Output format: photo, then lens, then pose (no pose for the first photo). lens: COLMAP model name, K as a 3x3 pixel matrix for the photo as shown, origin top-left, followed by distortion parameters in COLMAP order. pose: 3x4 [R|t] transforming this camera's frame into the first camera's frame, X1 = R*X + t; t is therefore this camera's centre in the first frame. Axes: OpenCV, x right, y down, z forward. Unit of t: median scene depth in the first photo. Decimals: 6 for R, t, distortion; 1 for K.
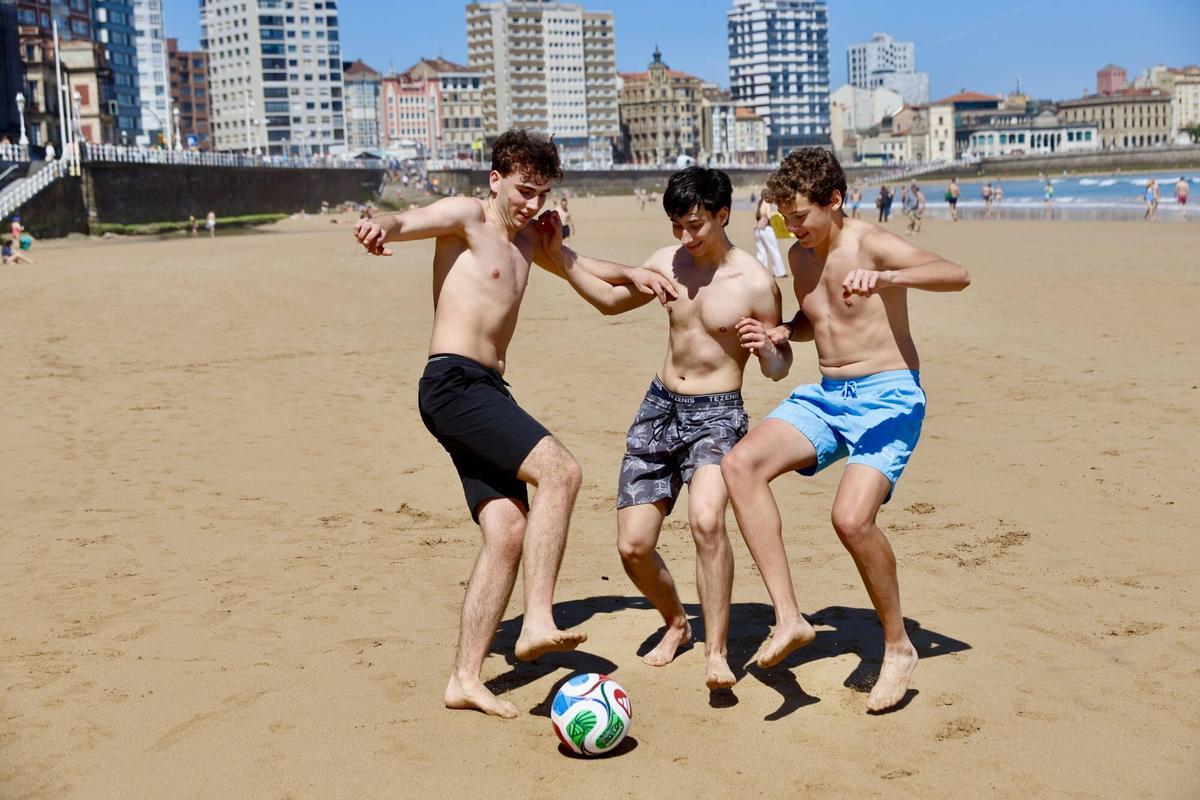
lens RADIAL K [[1925.7, 0, 600.0], [0, 1925.7, 400.0], [0, 0, 1]] dist [-0.010138, 0.022766]
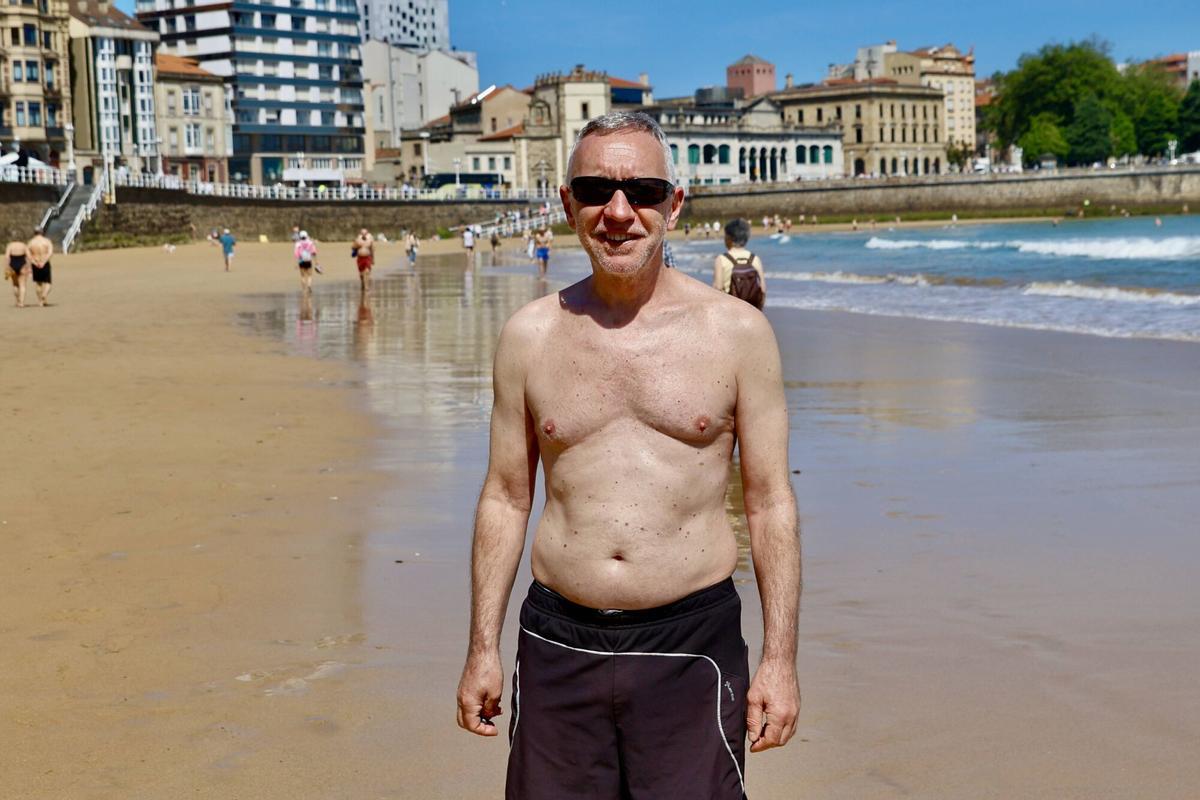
lens RADIAL K [[1925.7, 0, 600.0], [0, 1925.7, 400.0], [0, 0, 1]] dist [-0.010138, 0.022766]
pose [[0.950592, -0.015782, 0.310040, 0.031421], [0.025754, 0.999273, -0.028099, -0.061366], [-0.309372, 0.034696, 0.950308, 0.563596]]
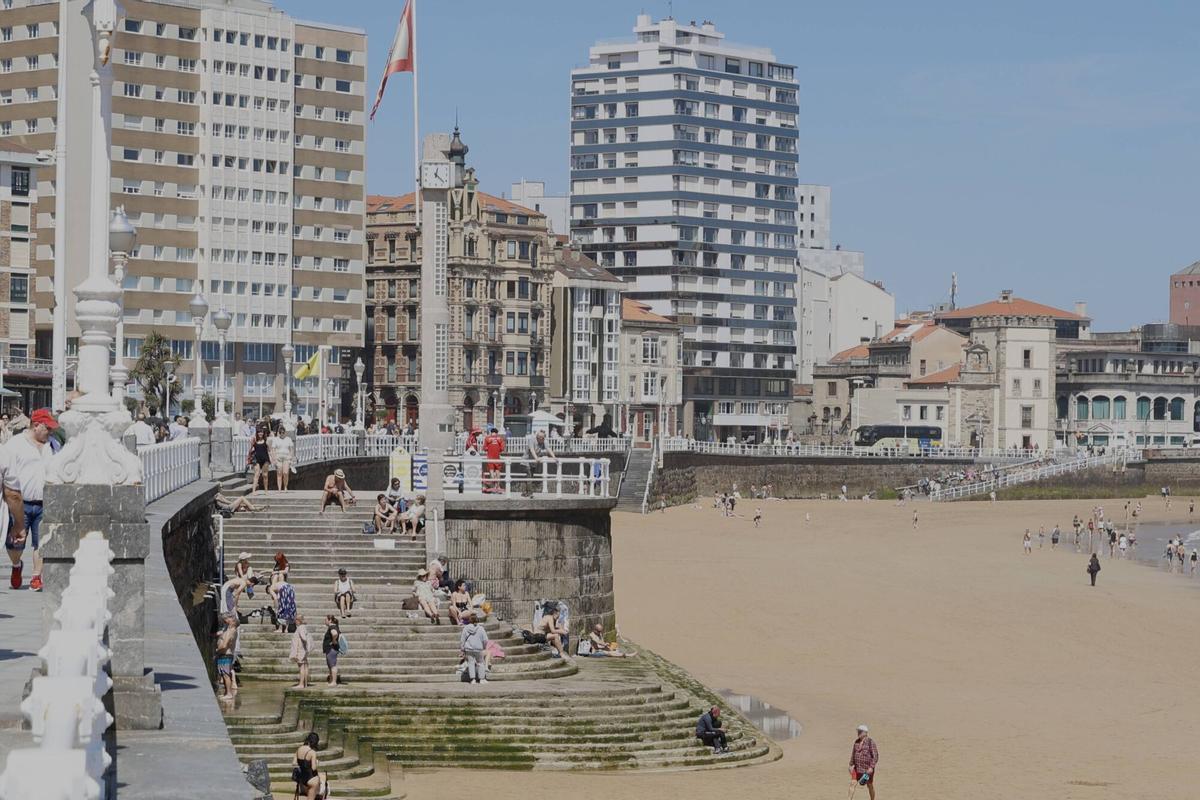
lens RADIAL K [[3111.5, 0, 566.1], [0, 3111.5, 401.8], [0, 0, 1]] dist [-0.122931, 1.614264]
pose [[0.977472, 0.061485, 0.201913, -0.068337], [-0.036914, 0.991685, -0.123277, -0.046511], [-0.207814, 0.113046, 0.971614, 0.352470]]
